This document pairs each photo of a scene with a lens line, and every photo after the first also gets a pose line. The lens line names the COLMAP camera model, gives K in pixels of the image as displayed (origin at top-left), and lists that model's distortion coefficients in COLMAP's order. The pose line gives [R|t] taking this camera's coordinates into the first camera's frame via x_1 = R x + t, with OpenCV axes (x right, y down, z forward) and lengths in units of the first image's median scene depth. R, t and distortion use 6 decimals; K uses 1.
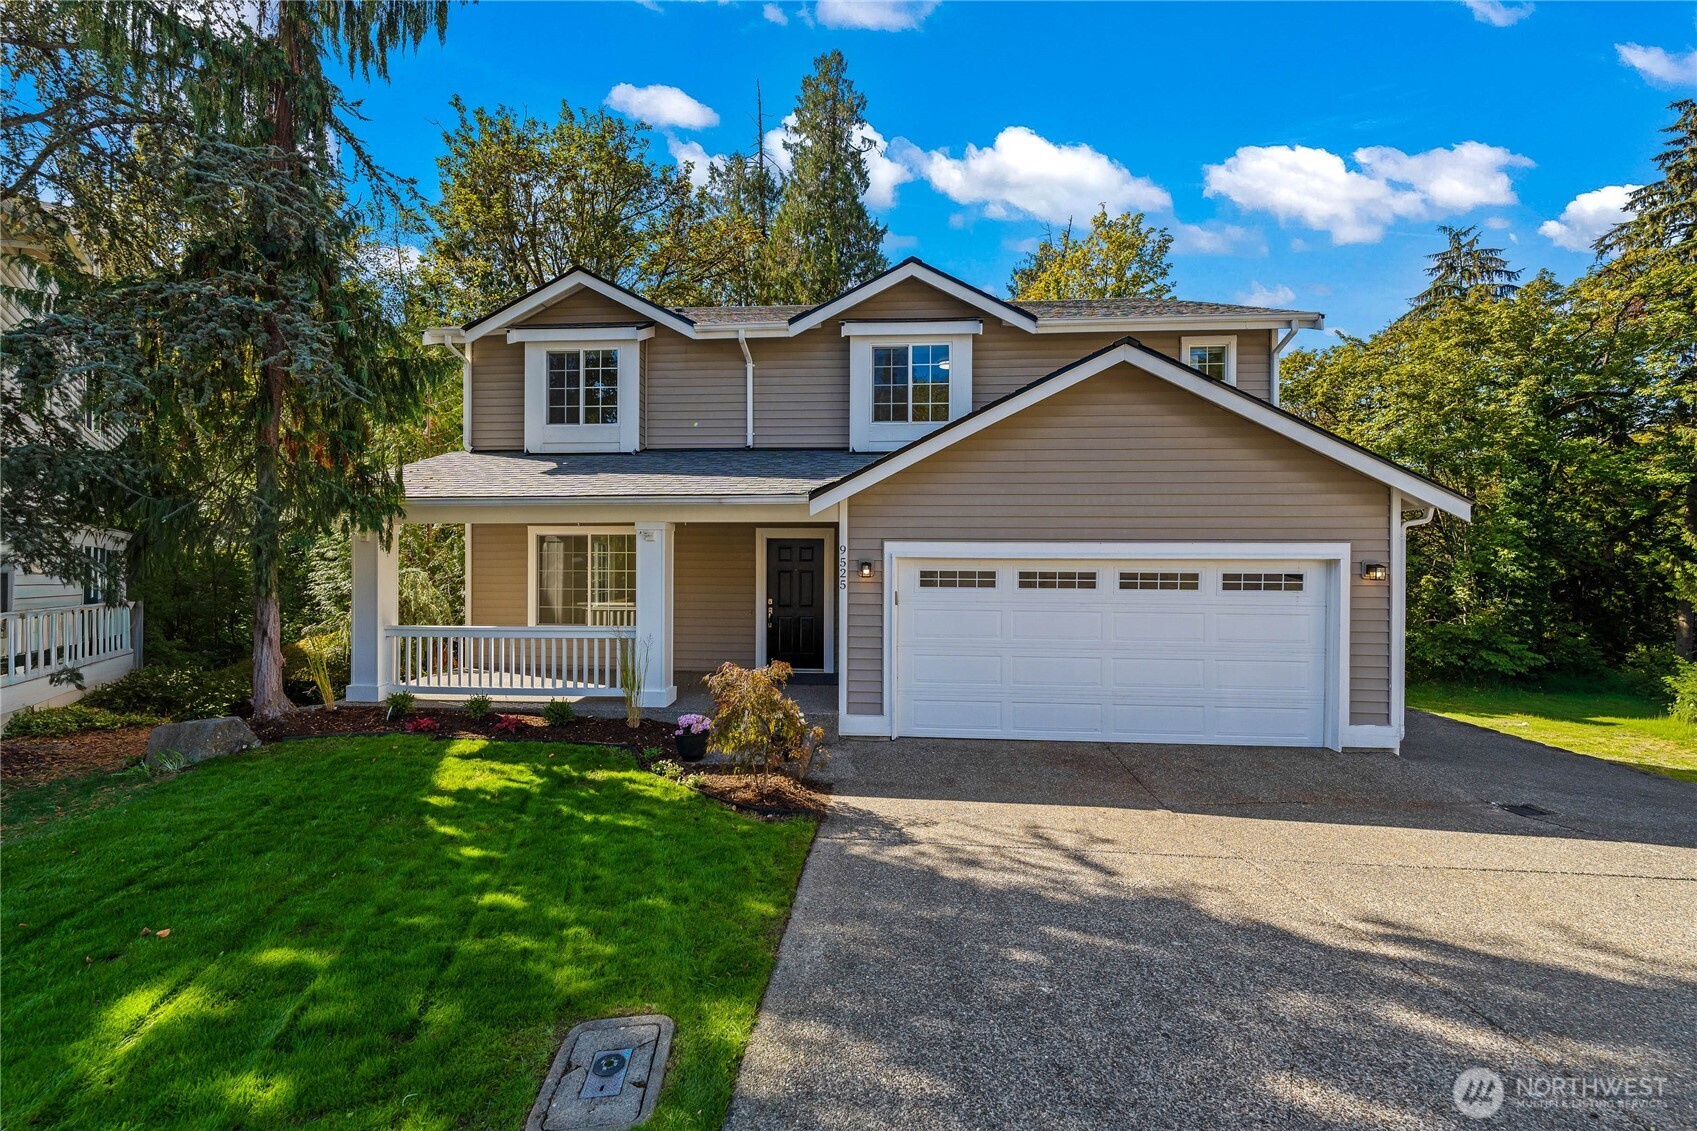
lens RADIAL K [[689.3, 0, 844.3], [0, 689.3, 558.9], [0, 0, 1]] dist [-0.001954, -0.000648]
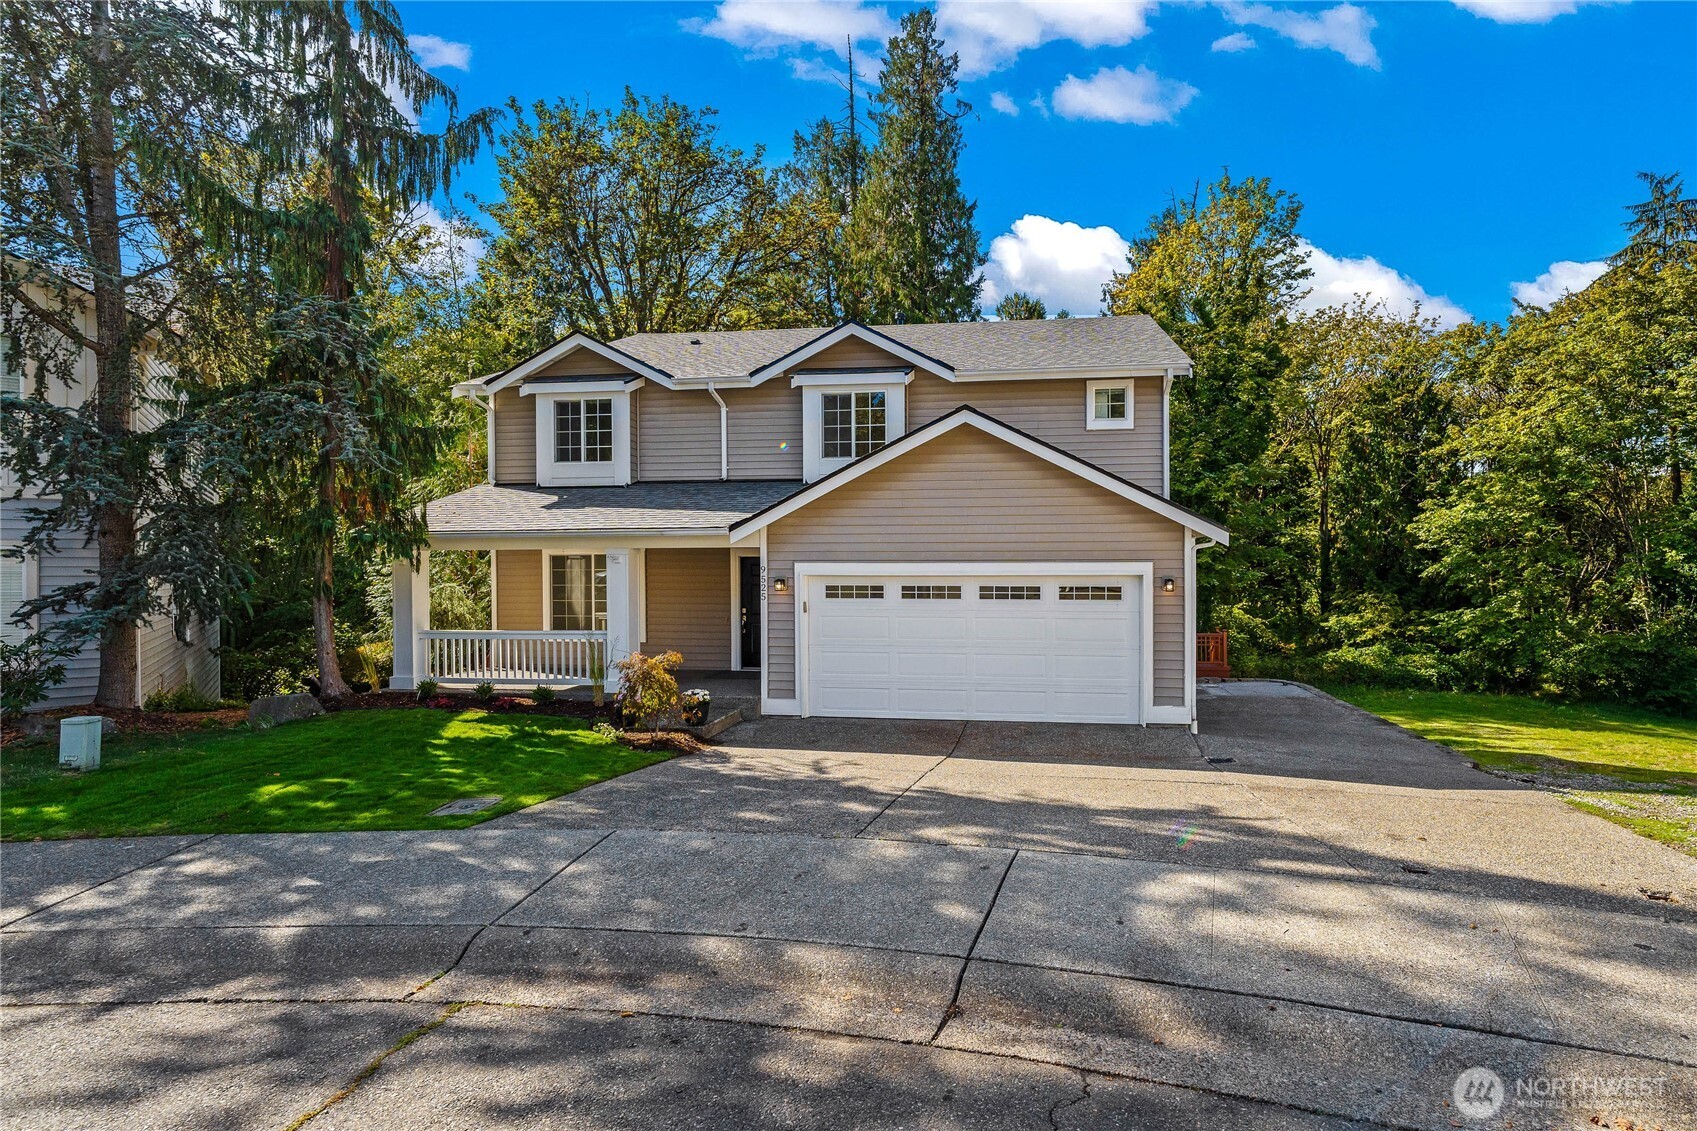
lens RADIAL K [[689.3, 0, 853.5], [0, 689.3, 576.6], [0, 0, 1]] dist [-0.001954, -0.000648]
pose [[0.998768, -0.005973, -0.049262, 0.235920], [0.006475, 0.999929, 0.010045, -0.012091], [0.049198, -0.010352, 0.998735, -0.273996]]
